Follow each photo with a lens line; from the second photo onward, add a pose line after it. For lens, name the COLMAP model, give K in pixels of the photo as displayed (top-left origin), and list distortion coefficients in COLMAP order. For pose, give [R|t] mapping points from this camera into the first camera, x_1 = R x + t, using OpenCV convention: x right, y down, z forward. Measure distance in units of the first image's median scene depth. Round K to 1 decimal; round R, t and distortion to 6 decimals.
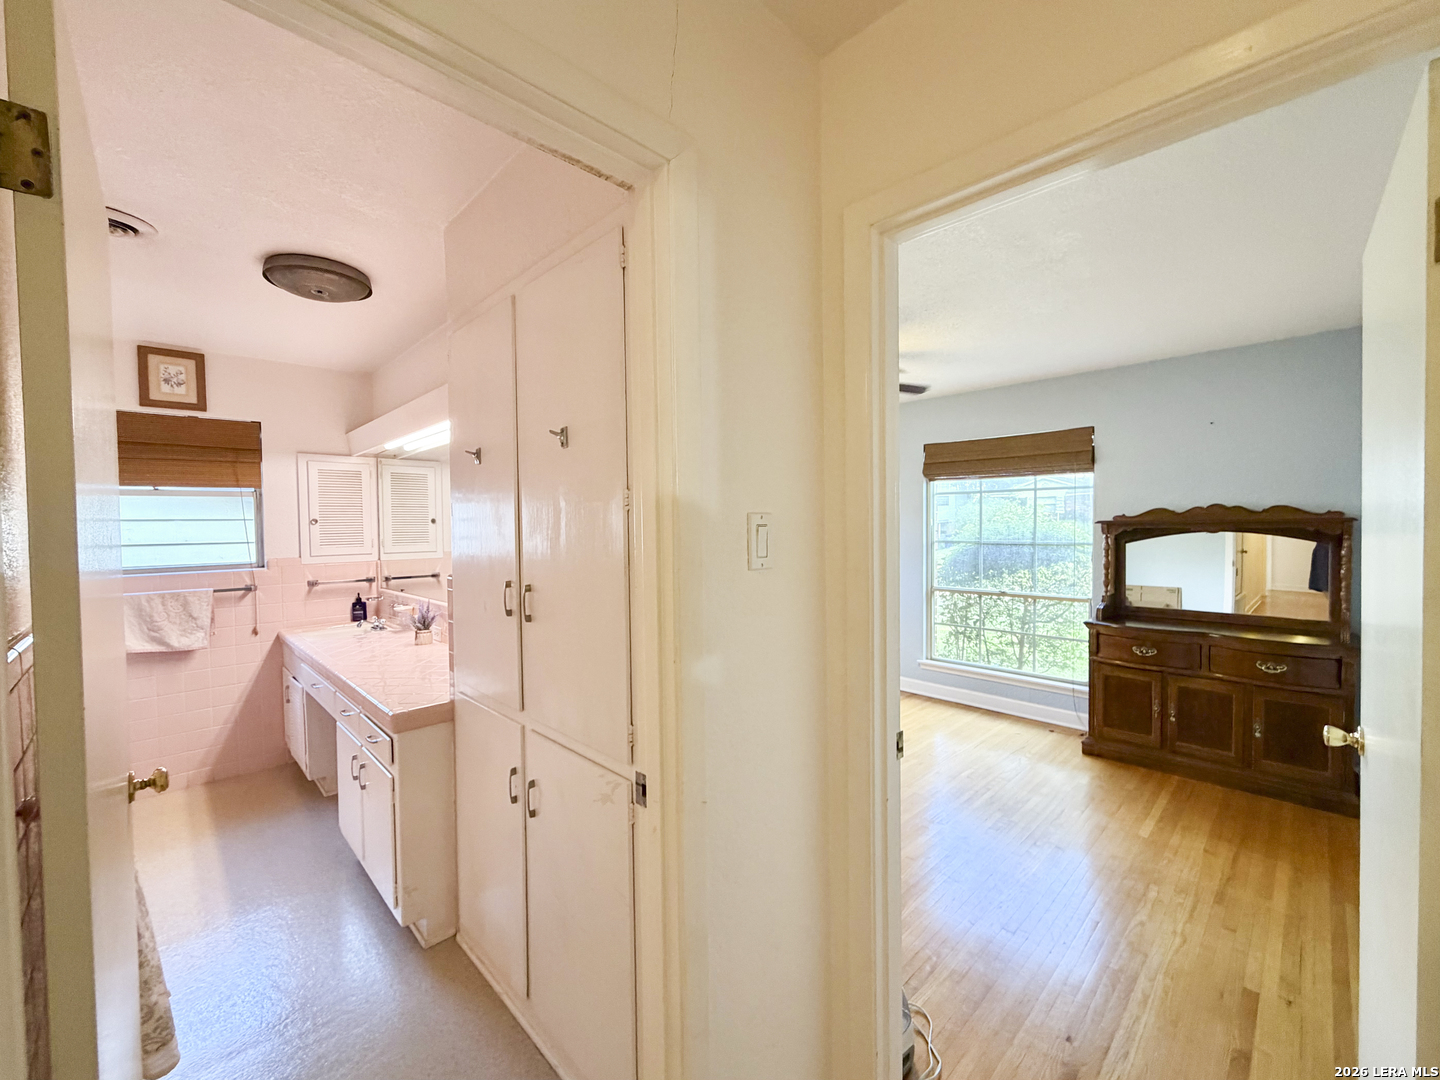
lens RADIAL K [[582.8, 0, 720.0], [0, 582.8, 540.0], [0, 0, 1]] dist [-0.000096, -0.000057]
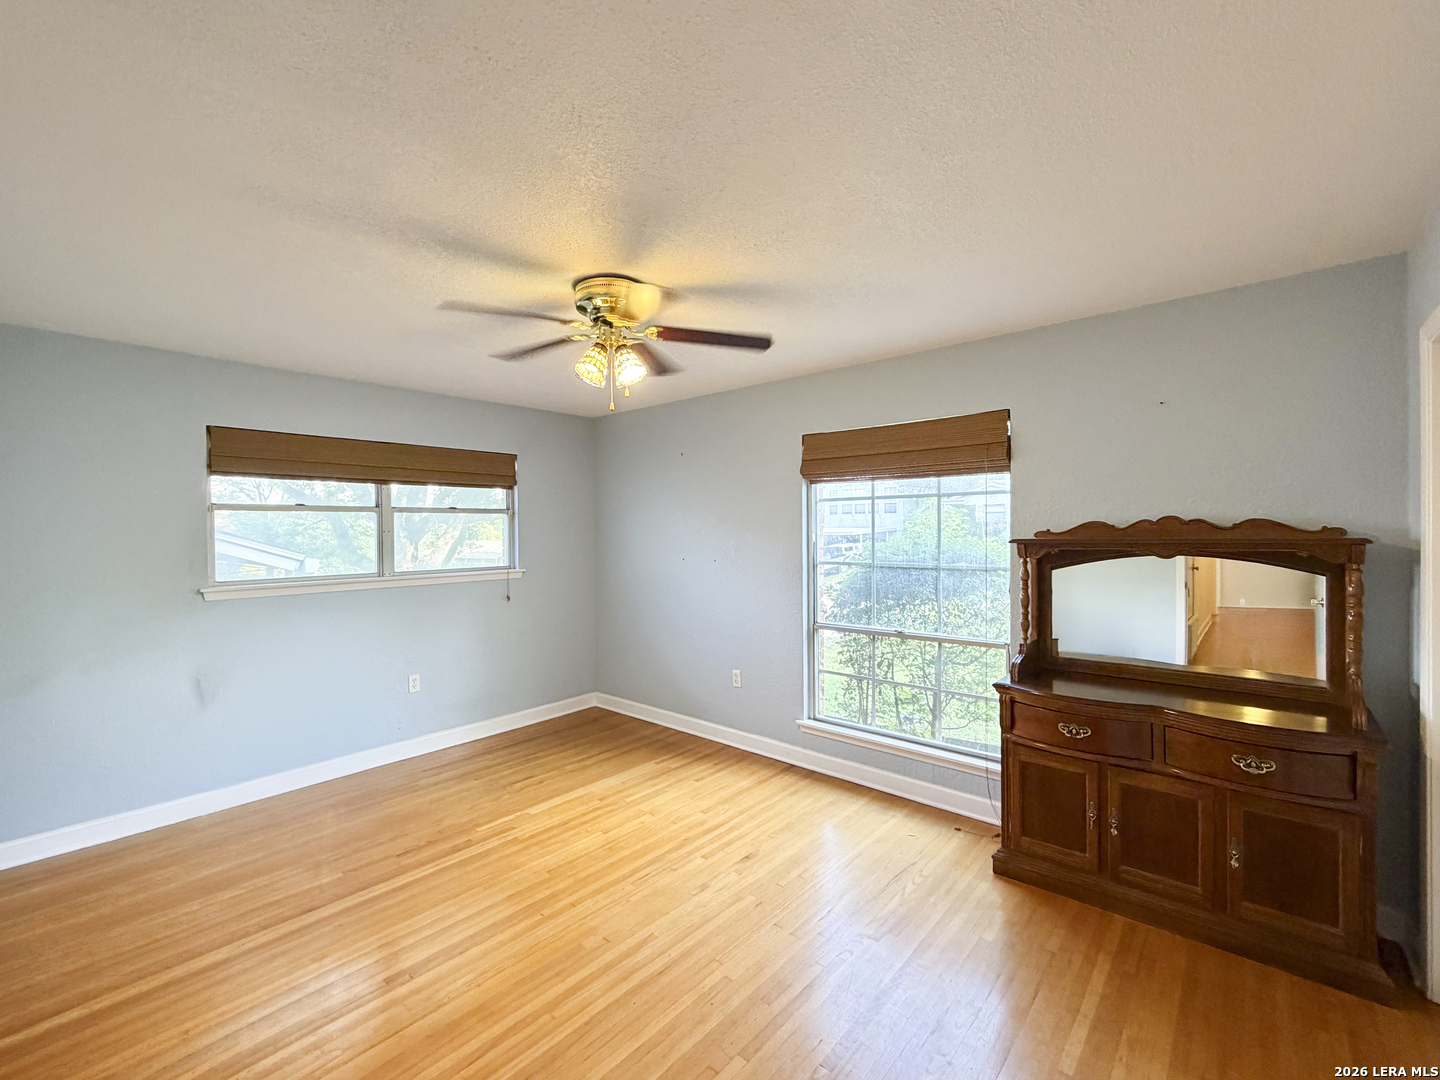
lens RADIAL K [[608.8, 0, 718.9], [0, 608.8, 536.6], [0, 0, 1]] dist [0.000655, 0.000270]
pose [[0.997112, 0.002179, 0.075918, 0.235929], [-0.000693, 0.999808, -0.019602, -0.021315], [-0.075946, 0.019493, 0.996921, 0.287915]]
